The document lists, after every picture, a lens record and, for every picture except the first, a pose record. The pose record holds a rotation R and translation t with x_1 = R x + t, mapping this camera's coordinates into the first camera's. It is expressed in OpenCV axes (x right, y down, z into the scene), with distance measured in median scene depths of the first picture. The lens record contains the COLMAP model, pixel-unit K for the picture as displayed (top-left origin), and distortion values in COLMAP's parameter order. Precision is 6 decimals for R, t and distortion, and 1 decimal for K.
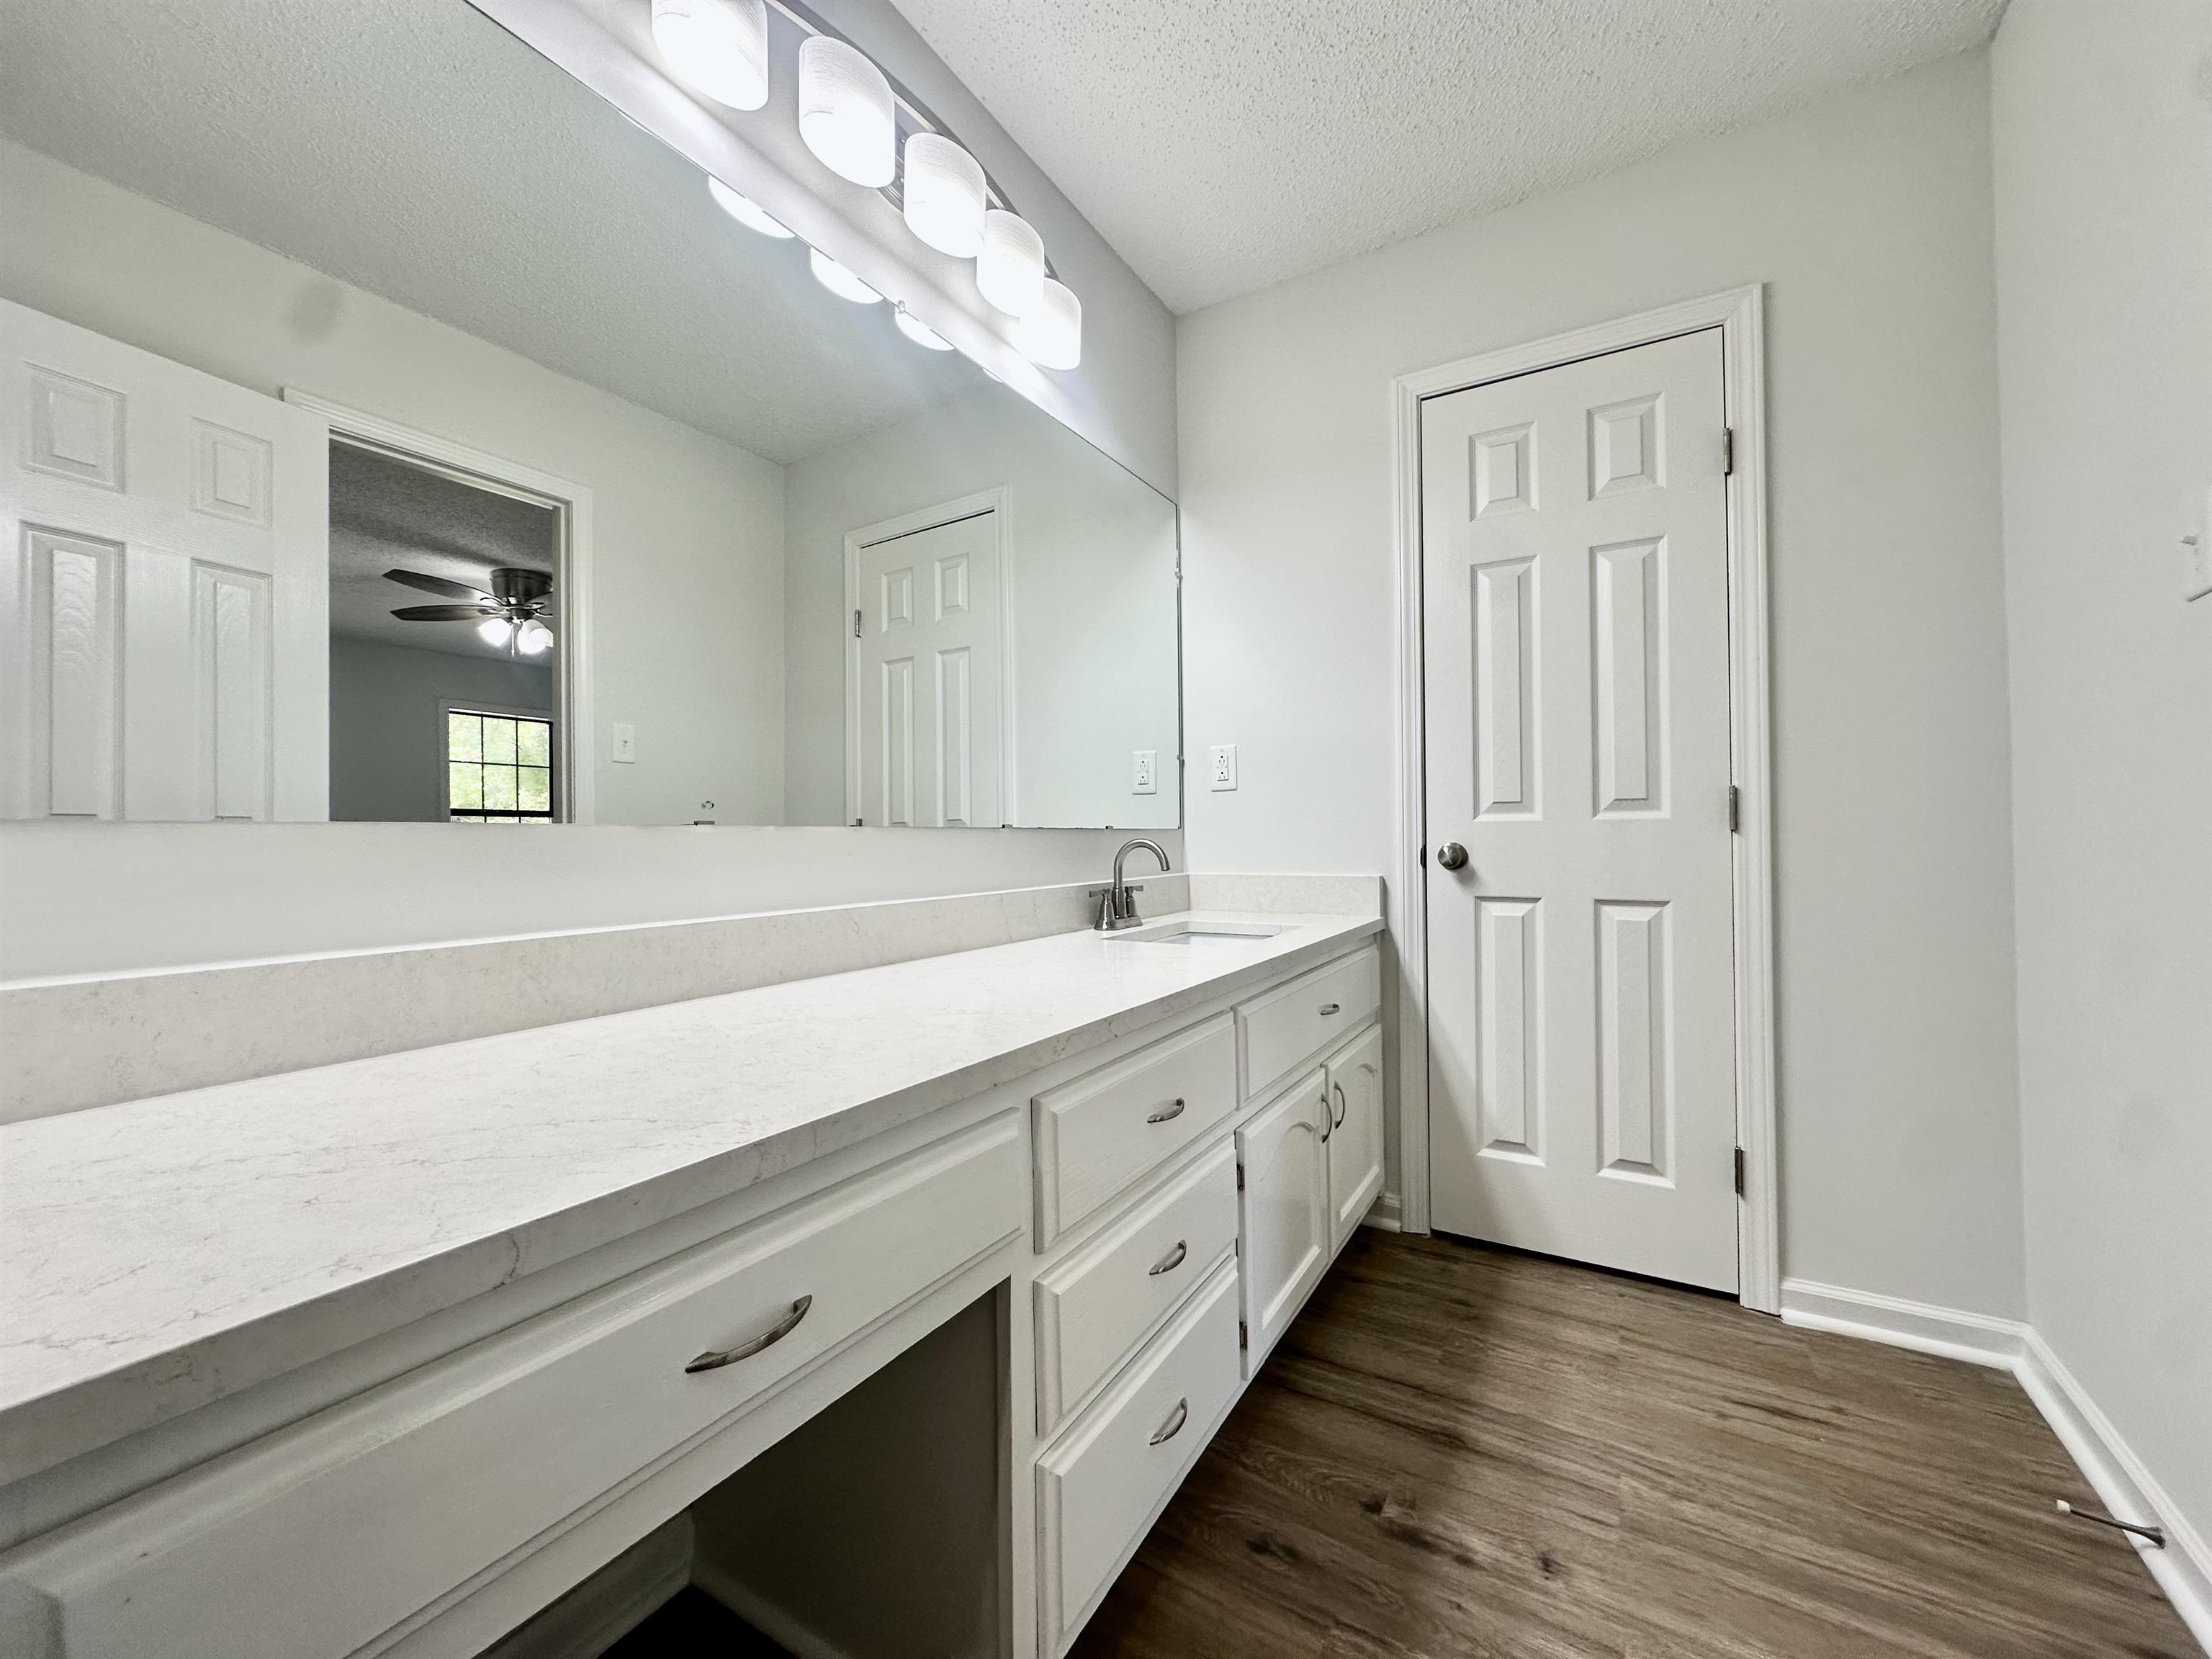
lens RADIAL K [[871.6, 0, 1106.0], [0, 871.6, 829.5], [0, 0, 1]] dist [-0.003382, -0.000026]
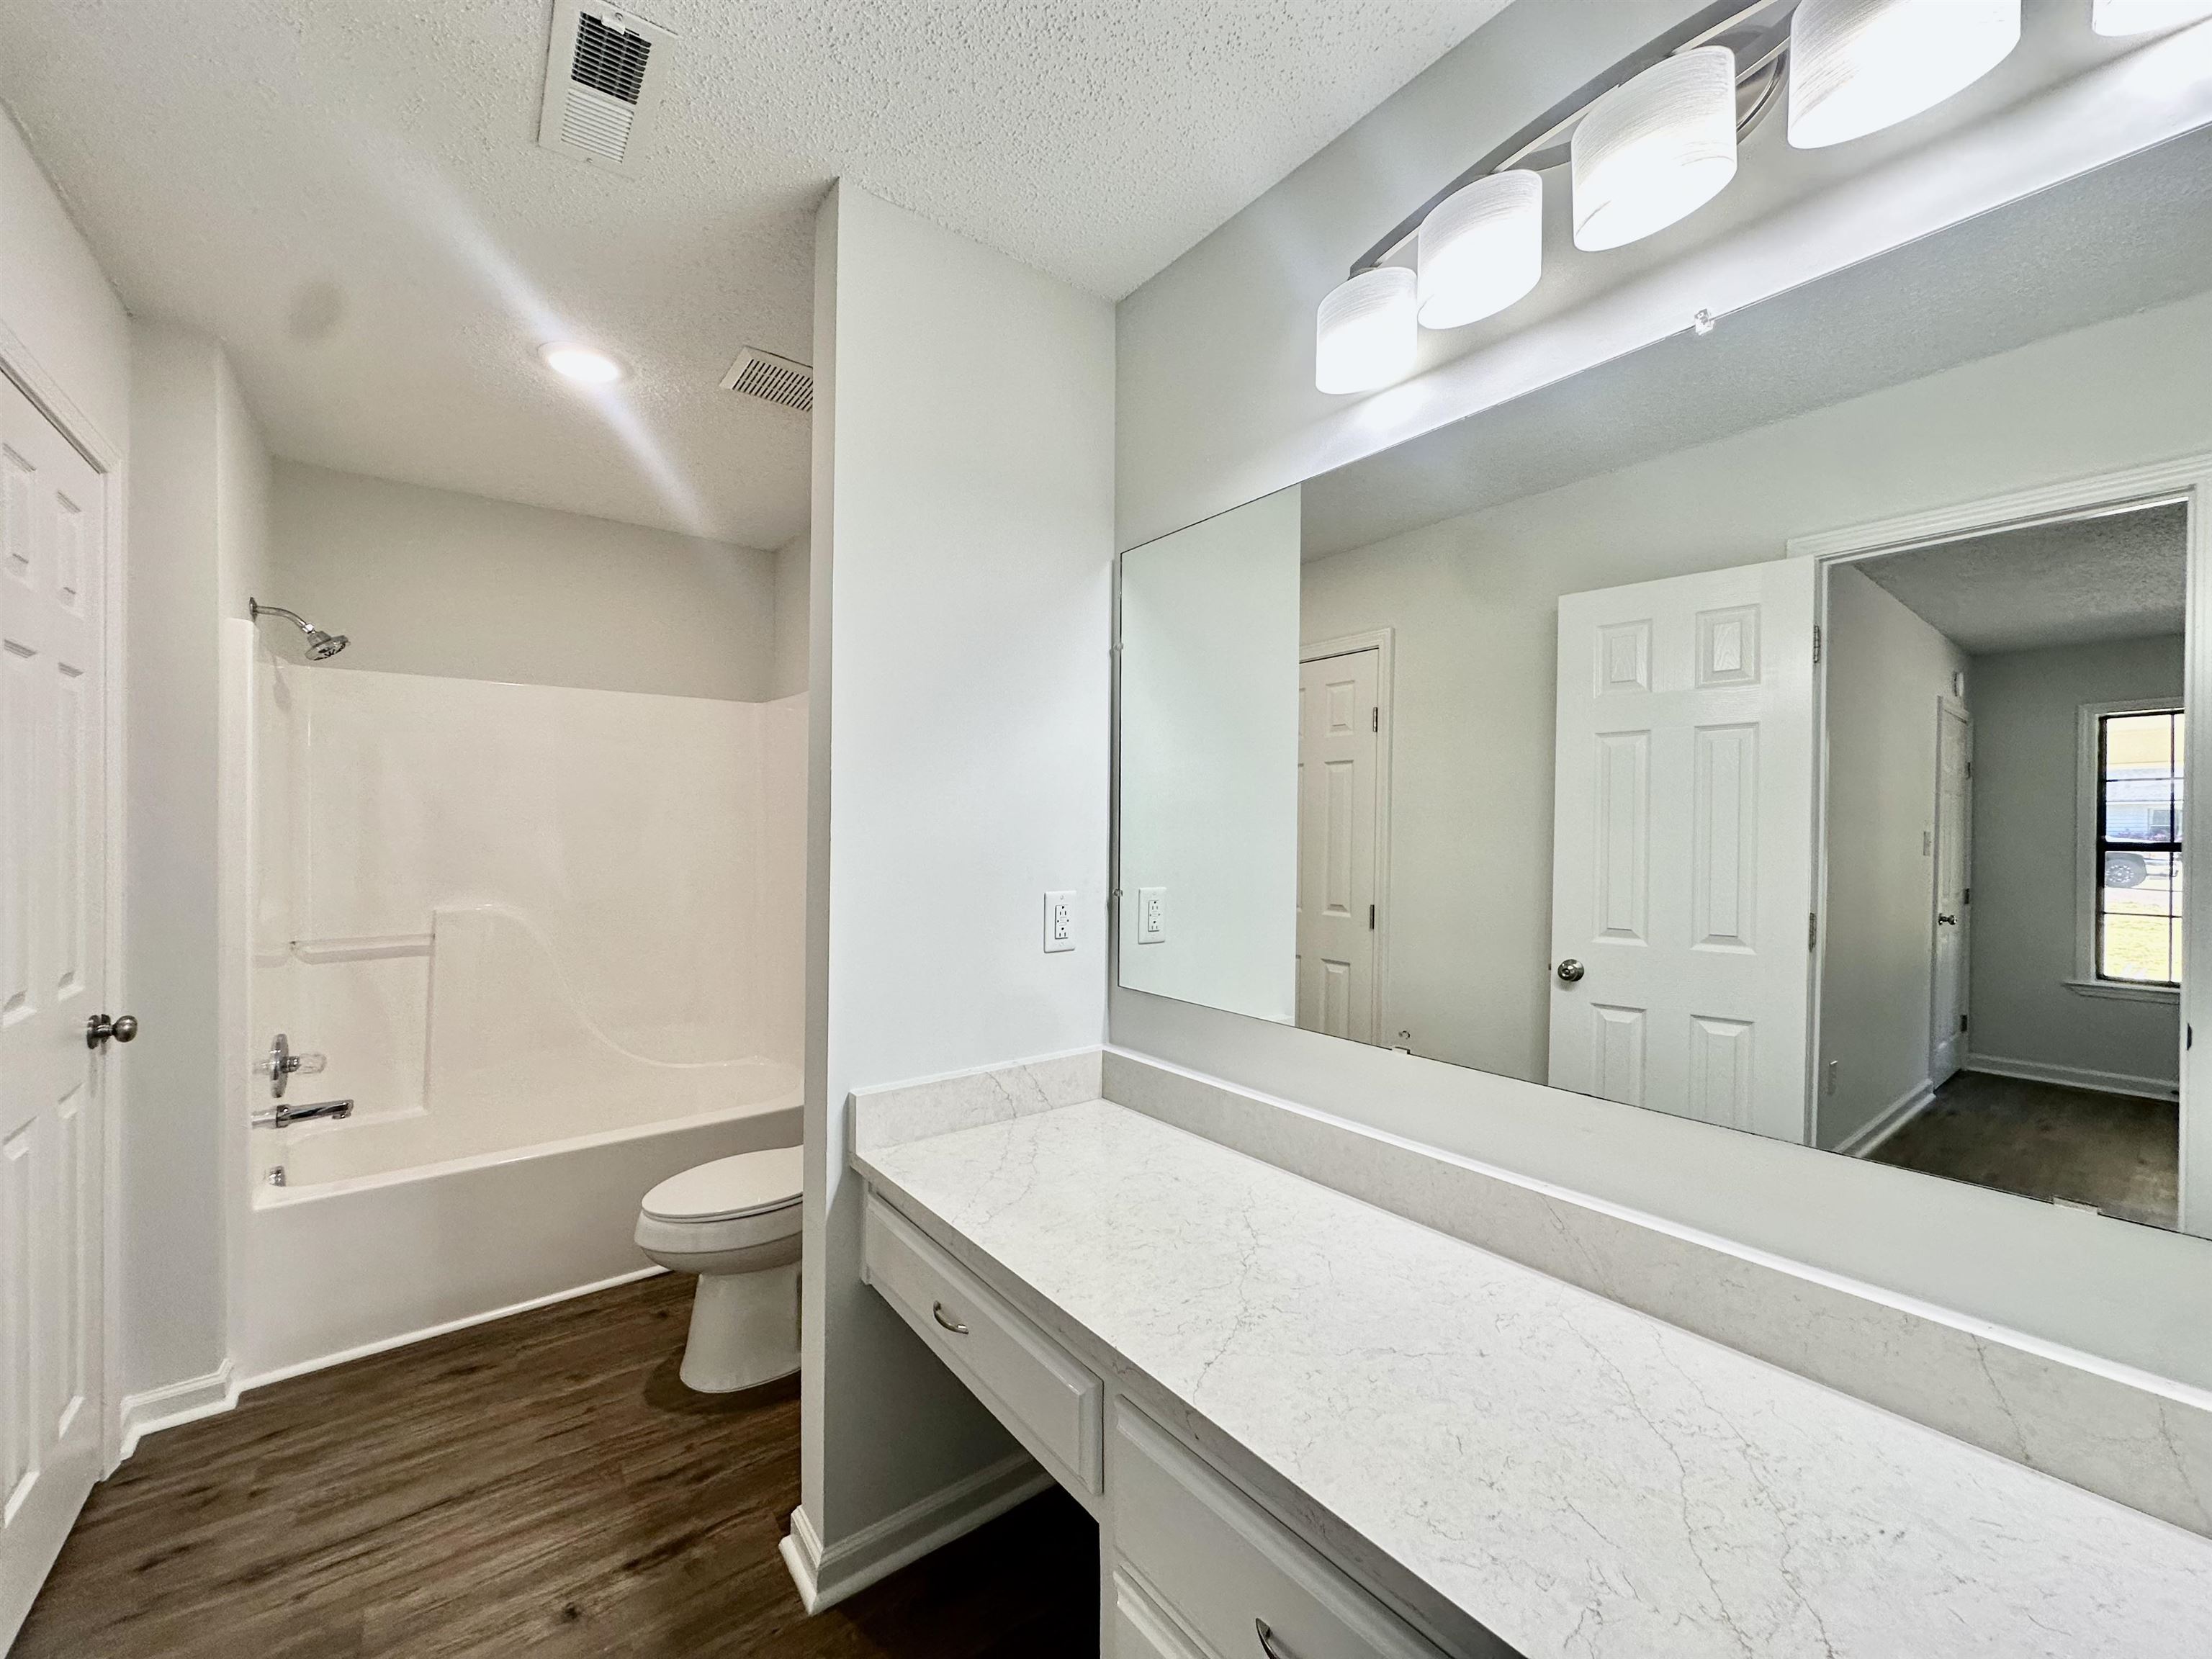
lens RADIAL K [[871.6, 0, 1106.0], [0, 871.6, 829.5], [0, 0, 1]] dist [-0.003382, -0.000026]
pose [[-0.345998, 0.009294, -0.938189, 0.705376], [0.008606, 0.999940, 0.006732, -0.301562], [0.938196, -0.005745, -0.346057, 1.048966]]
